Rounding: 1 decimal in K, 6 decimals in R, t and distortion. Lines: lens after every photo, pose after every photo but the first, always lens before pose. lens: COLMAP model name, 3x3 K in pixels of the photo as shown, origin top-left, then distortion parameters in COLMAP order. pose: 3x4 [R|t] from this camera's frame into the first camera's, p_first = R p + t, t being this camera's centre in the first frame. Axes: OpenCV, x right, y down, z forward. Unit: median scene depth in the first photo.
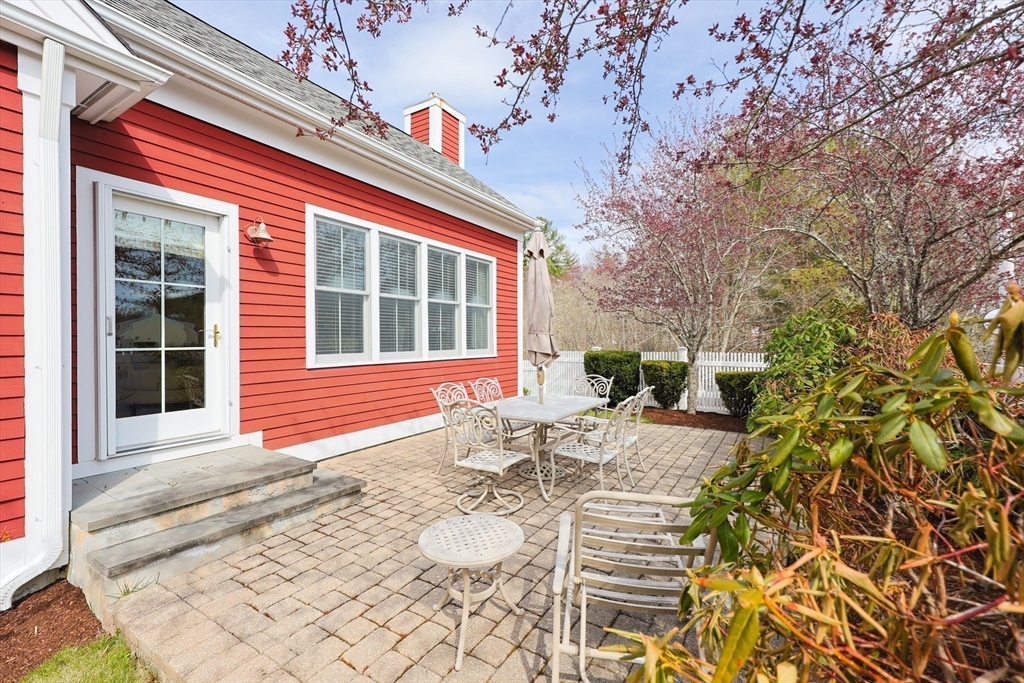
lens RADIAL K [[439.5, 0, 518.2], [0, 439.5, 342.6], [0, 0, 1]] dist [-0.002512, -0.000244]
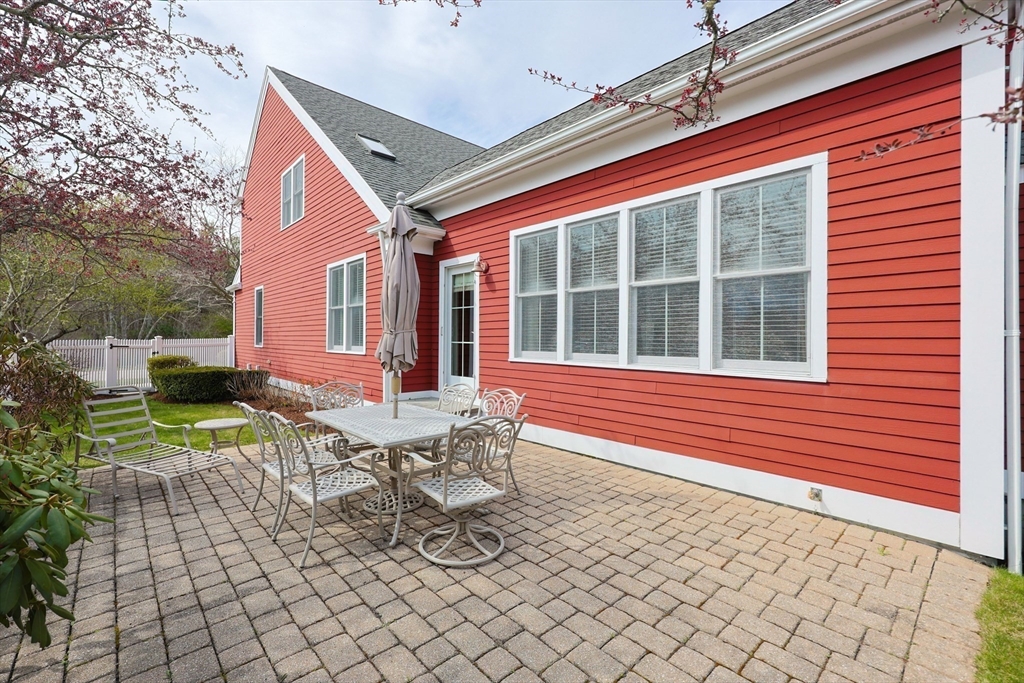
lens RADIAL K [[439.5, 0, 518.2], [0, 439.5, 342.6], [0, 0, 1]] dist [-0.002512, -0.000244]
pose [[-0.273728, 0.006904, -0.961783, 0.600829], [-0.017814, 0.999766, 0.012247, -0.008626], [0.961642, 0.020485, -0.273541, 1.123794]]
